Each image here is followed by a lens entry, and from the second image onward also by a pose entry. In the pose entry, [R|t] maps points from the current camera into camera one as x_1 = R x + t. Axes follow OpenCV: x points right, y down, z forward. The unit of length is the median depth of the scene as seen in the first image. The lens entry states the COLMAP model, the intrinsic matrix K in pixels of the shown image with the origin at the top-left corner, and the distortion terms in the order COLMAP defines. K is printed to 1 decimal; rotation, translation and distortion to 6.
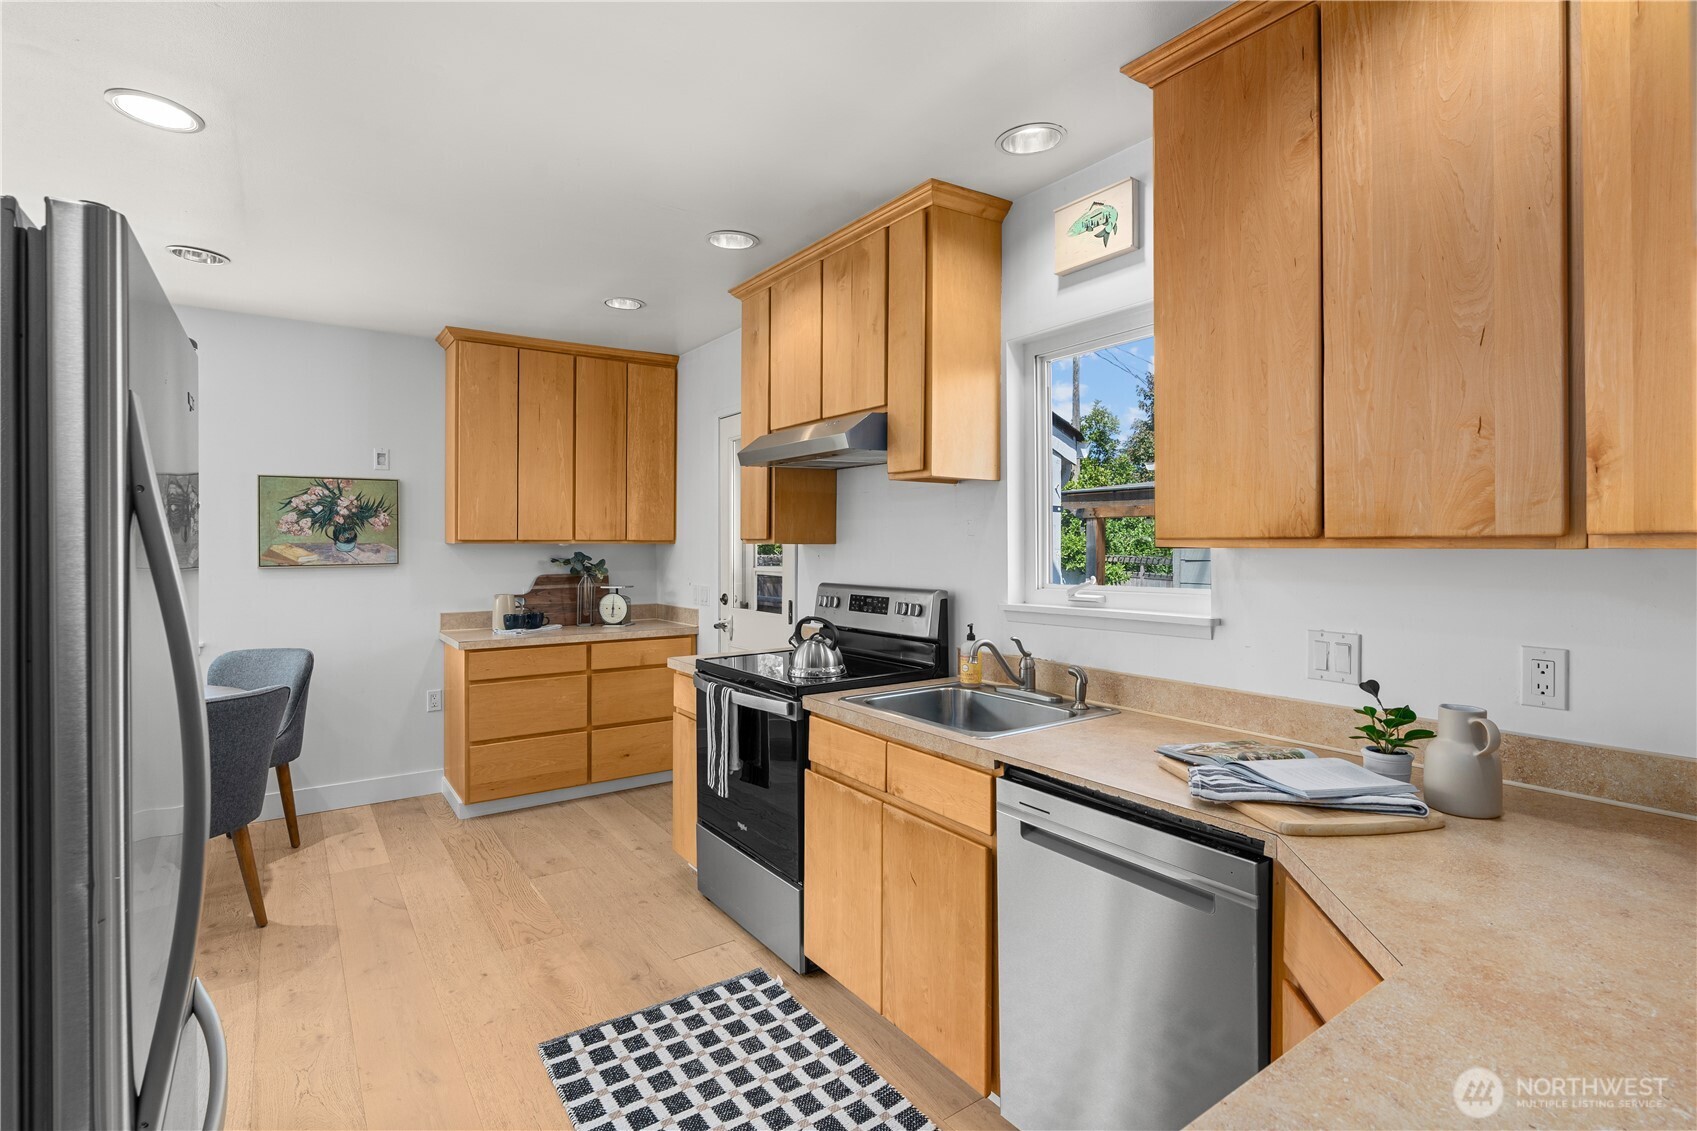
lens RADIAL K [[820.3, 0, 852.9], [0, 820.3, 531.9], [0, 0, 1]] dist [-0.000292, 0.000235]
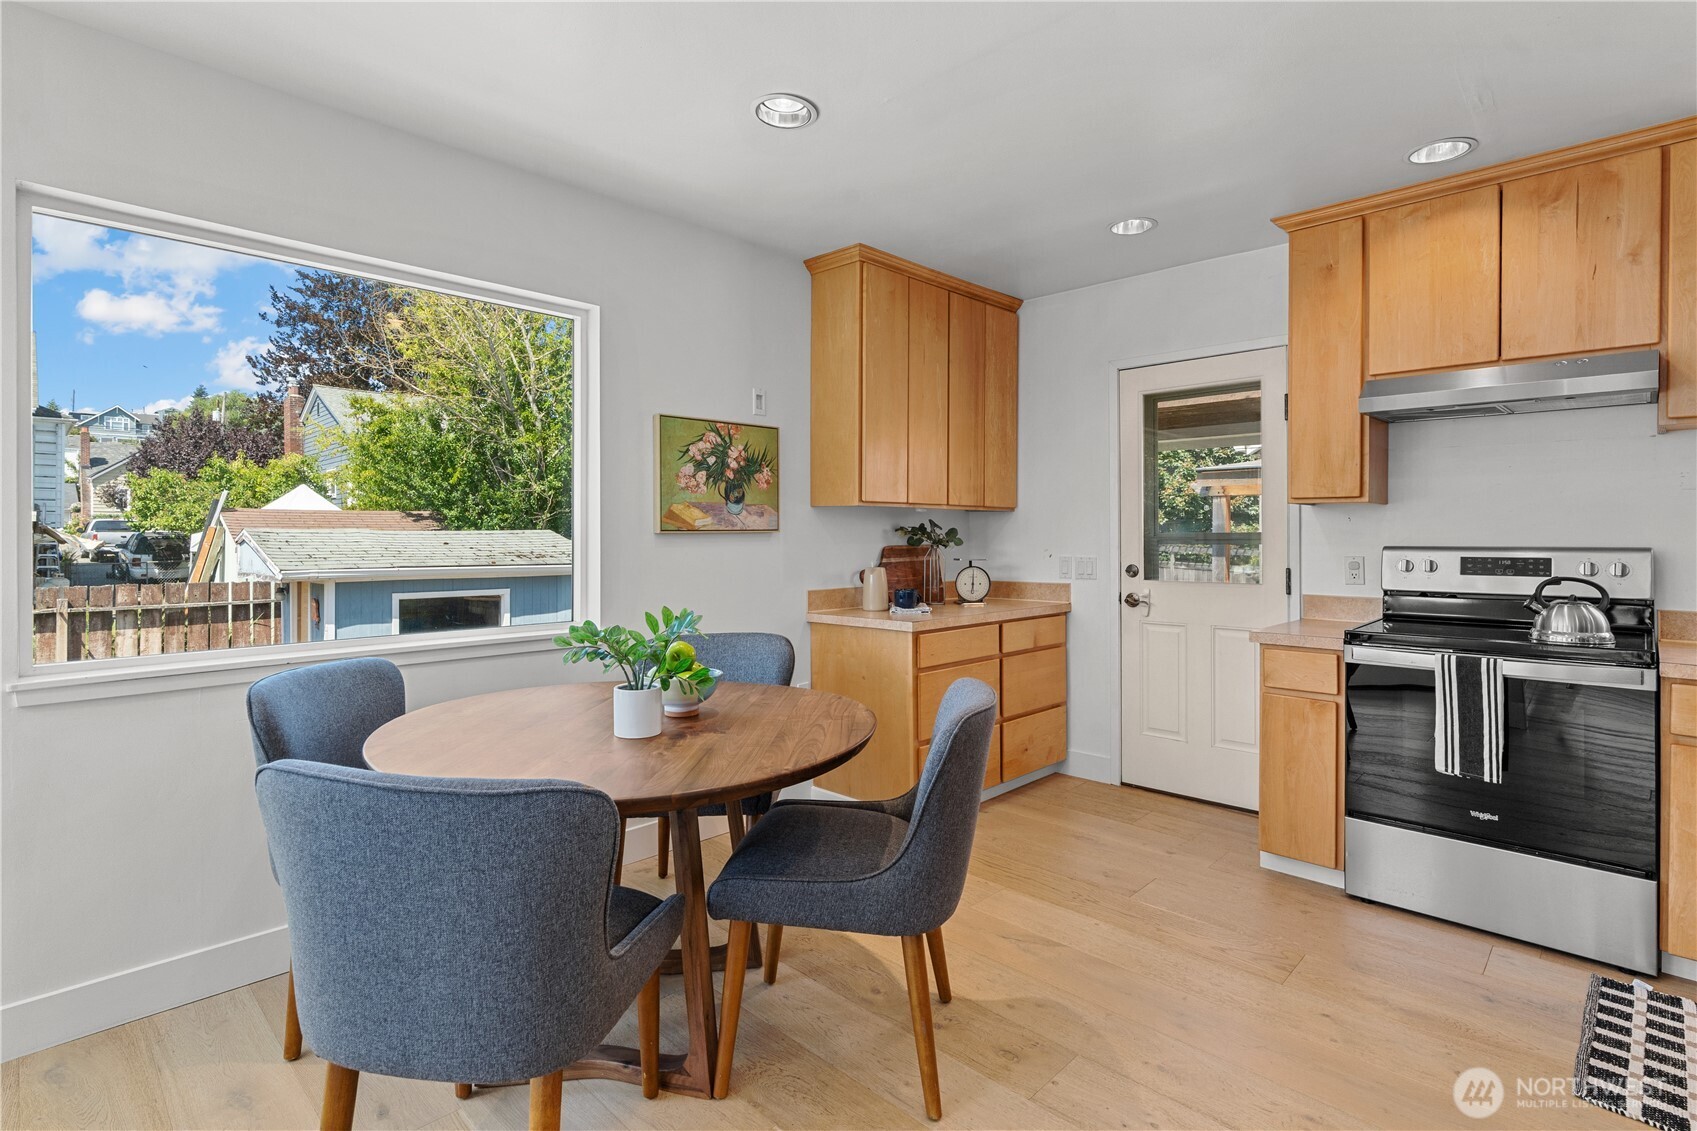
lens RADIAL K [[834.1, 0, 850.1], [0, 834.1, 523.3], [0, 0, 1]] dist [-0.000194, 0.000403]
pose [[0.981850, 0.003616, 0.189626, -0.665649], [-0.003932, 0.999991, 0.001293, 0.031760], [-0.189619, -0.002015, 0.981856, 0.171431]]
